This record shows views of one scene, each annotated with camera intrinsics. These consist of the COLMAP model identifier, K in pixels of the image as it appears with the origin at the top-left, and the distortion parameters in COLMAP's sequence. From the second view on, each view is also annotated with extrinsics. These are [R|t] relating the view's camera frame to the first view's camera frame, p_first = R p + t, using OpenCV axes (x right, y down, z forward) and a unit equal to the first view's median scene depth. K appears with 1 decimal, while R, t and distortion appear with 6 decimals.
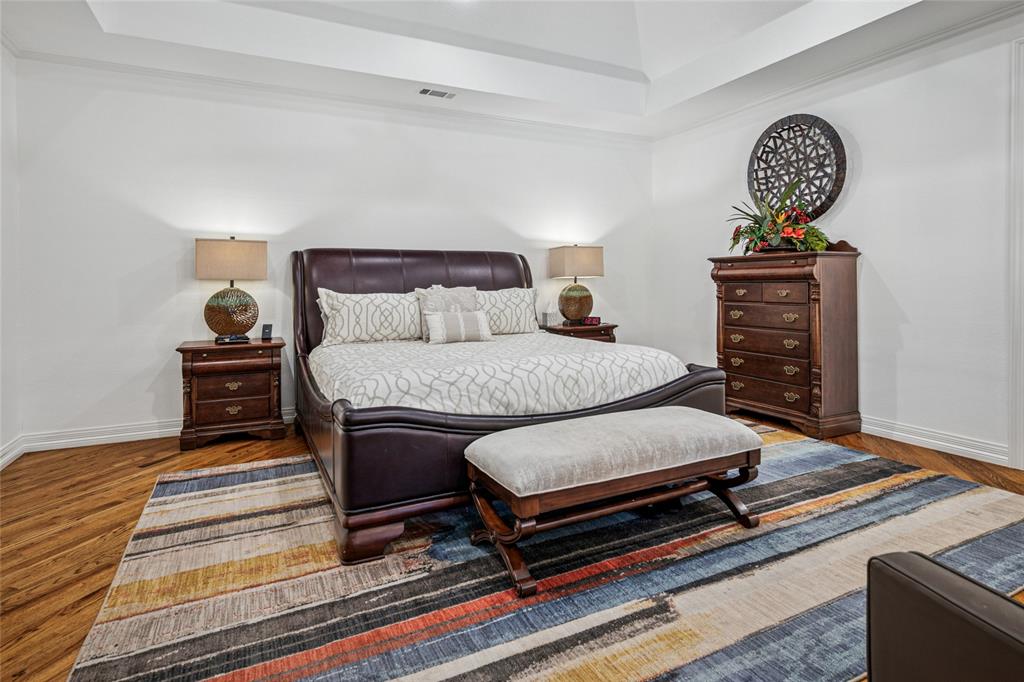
lens RADIAL K [[542.8, 0, 510.1], [0, 542.8, 281.6], [0, 0, 1]] dist [-0.001959, 0.000091]
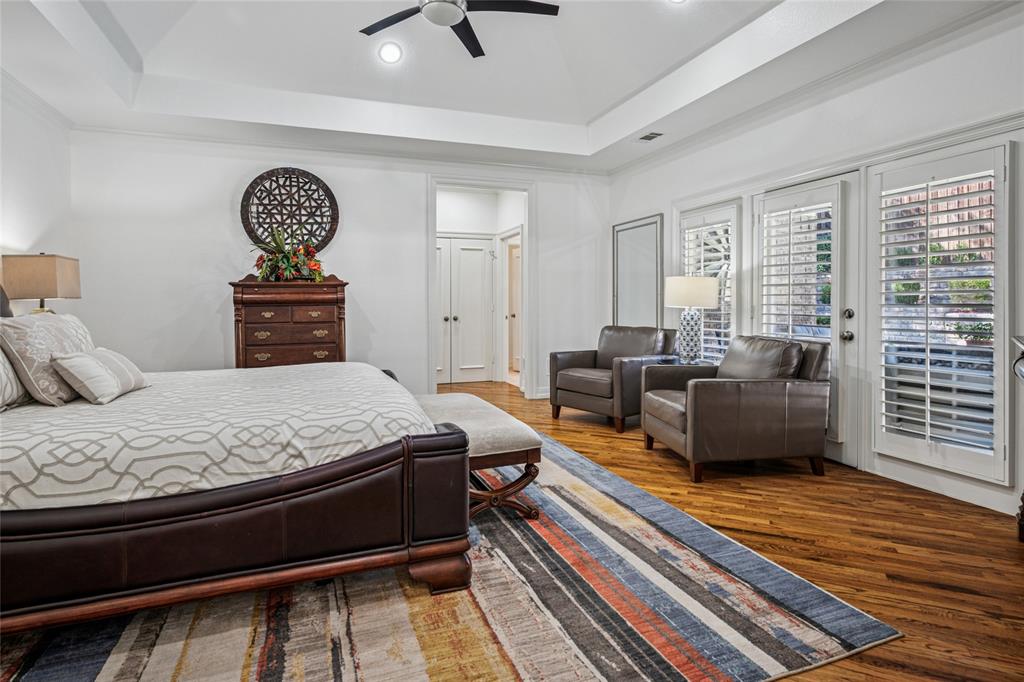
lens RADIAL K [[536.1, 0, 512.5], [0, 536.1, 299.6], [0, 0, 1]] dist [-0.000277, 0.000162]
pose [[0.095195, 0.013278, 0.995370, -0.656849], [0.005817, 0.999887, -0.013894, 0.007234], [-0.995442, 0.007113, 0.095107, 0.425465]]
